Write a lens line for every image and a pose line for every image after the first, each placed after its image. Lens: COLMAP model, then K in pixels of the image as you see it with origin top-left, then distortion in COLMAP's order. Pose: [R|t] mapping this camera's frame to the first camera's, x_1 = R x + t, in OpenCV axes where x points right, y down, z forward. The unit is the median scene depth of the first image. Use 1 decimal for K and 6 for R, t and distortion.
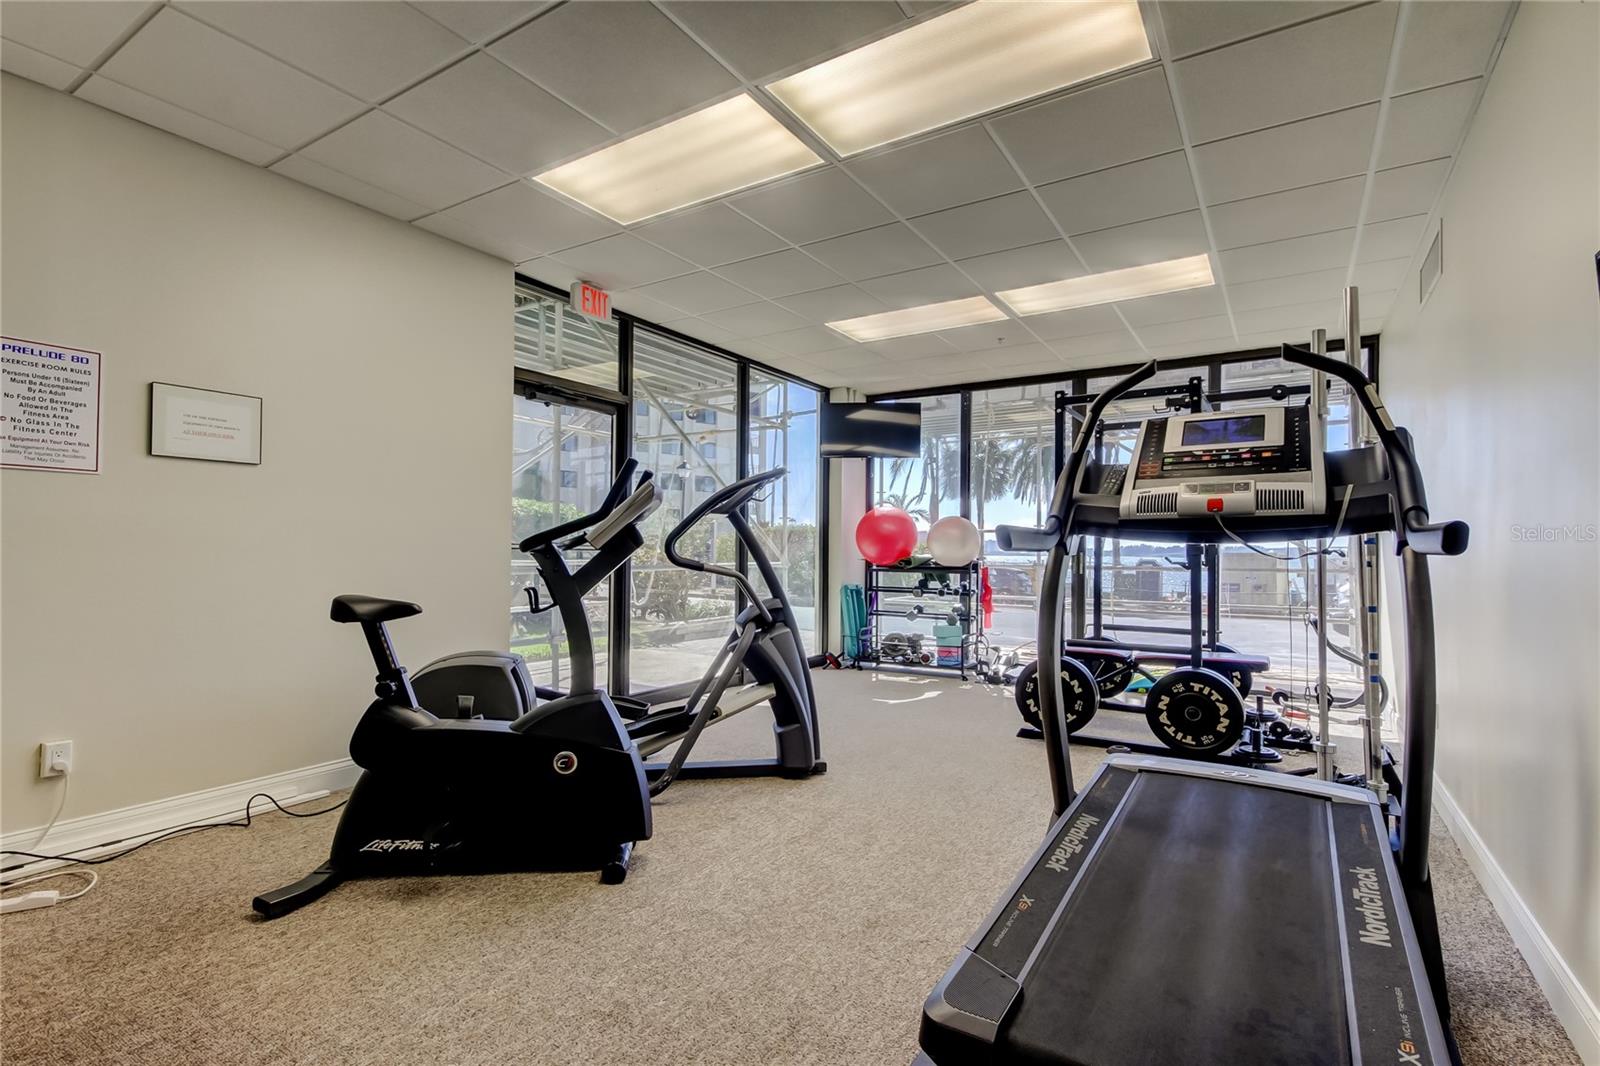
lens RADIAL K [[755.9, 0, 809.8], [0, 755.9, 542.4], [0, 0, 1]] dist [0.018276, -0.000422]
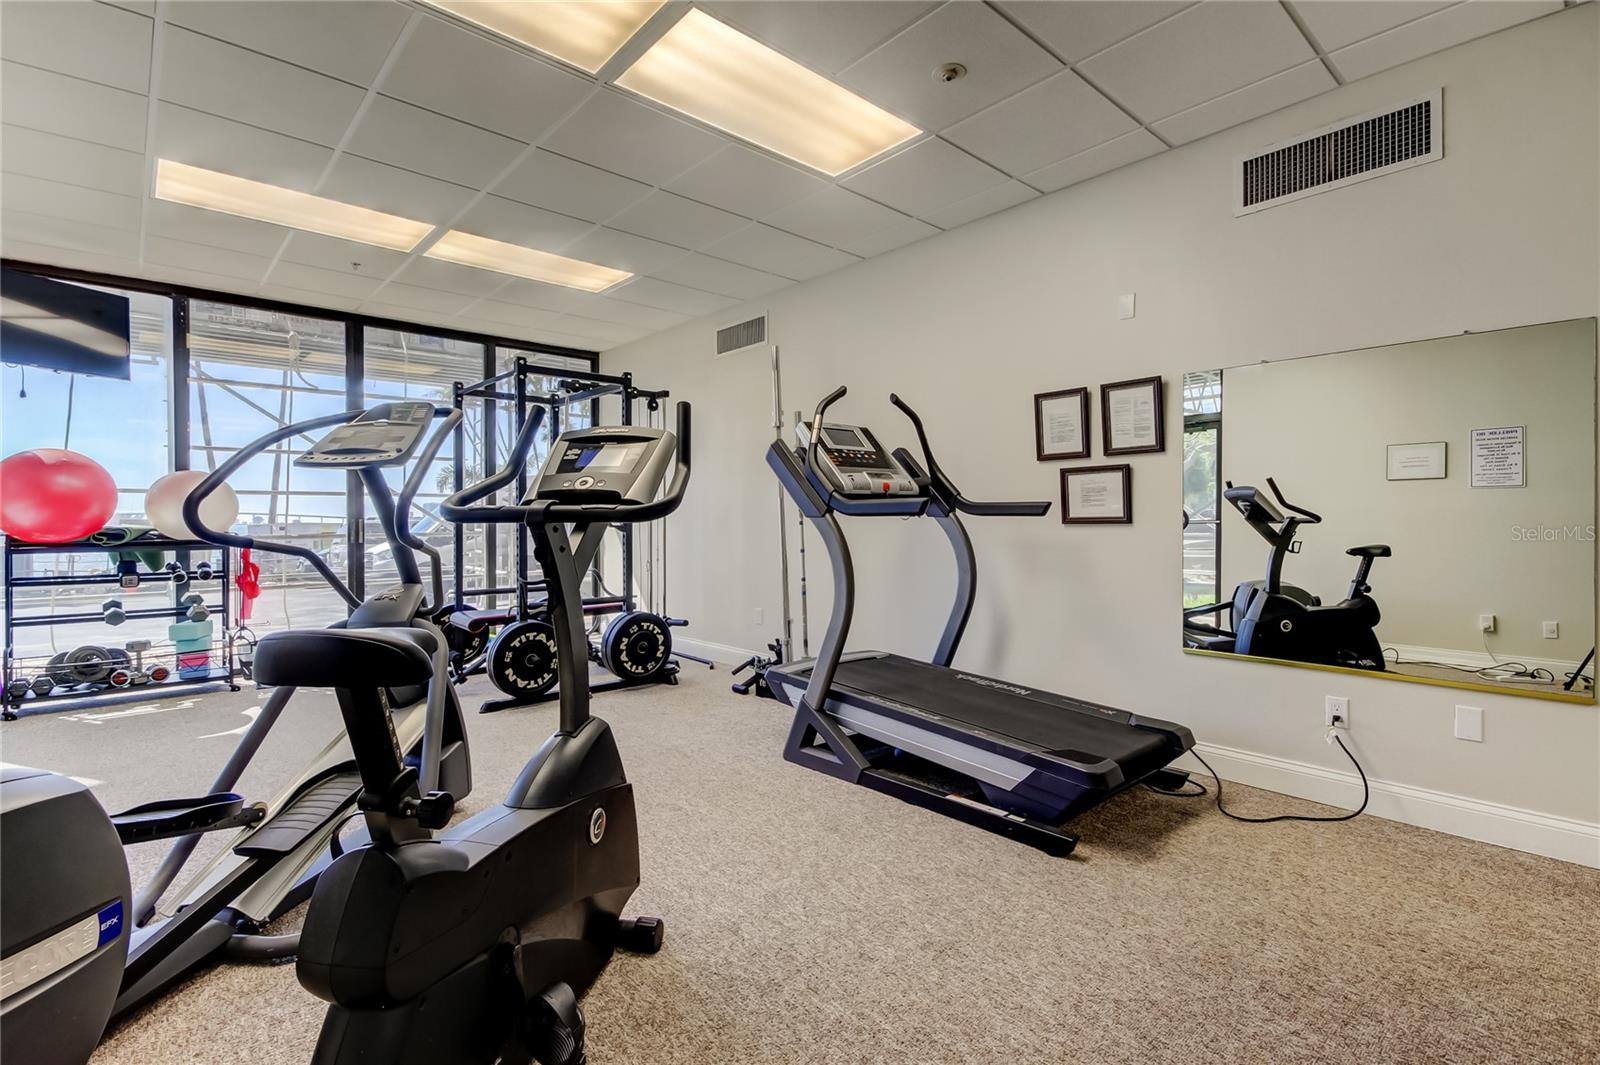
lens RADIAL K [[755.5, 0, 816.9], [0, 755.5, 515.1], [0, 0, 1]] dist [0.012331, -0.008153]
pose [[0.259377, -0.002719, 0.965772, -0.529520], [-0.005917, 0.999973, 0.004404, 0.002684], [-0.965758, -0.006857, 0.259353, 0.357189]]
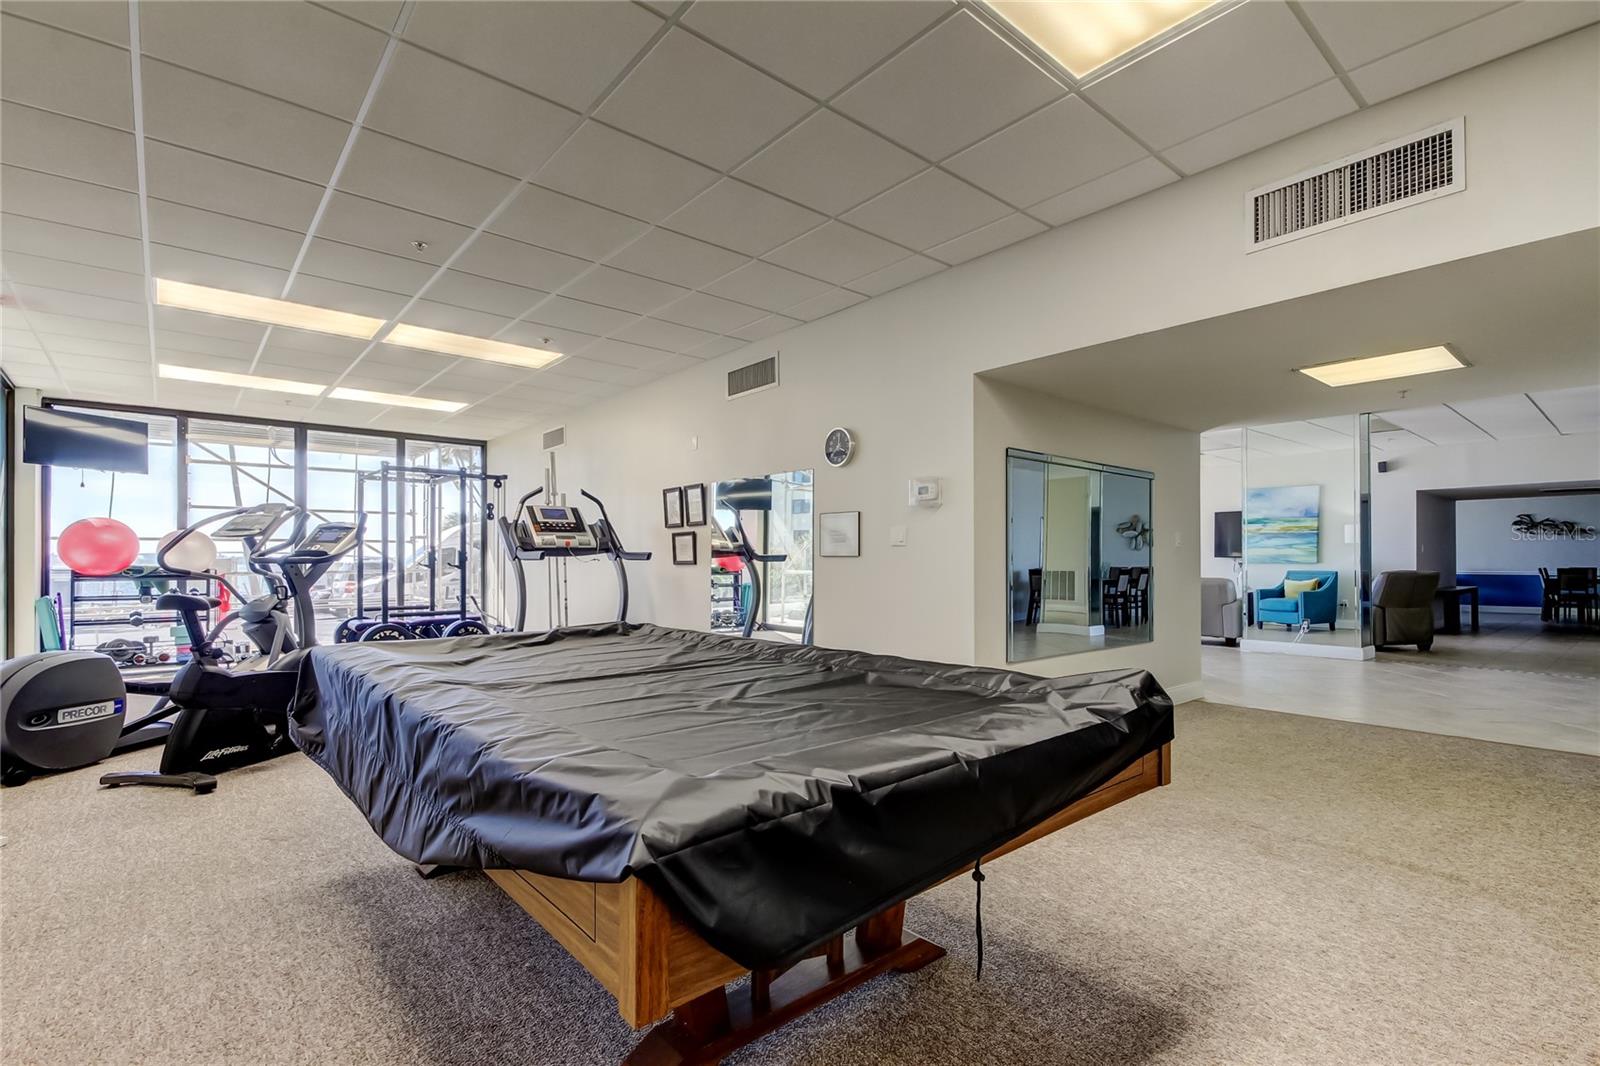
lens RADIAL K [[755.9, 0, 809.8], [0, 755.9, 542.4], [0, 0, 1]] dist [0.018276, -0.000422]
pose [[0.297427, 0.009372, 0.954699, -0.941301], [-0.007223, 0.999945, -0.007566, -0.019275], [-0.954717, -0.004645, 0.297478, -0.350460]]
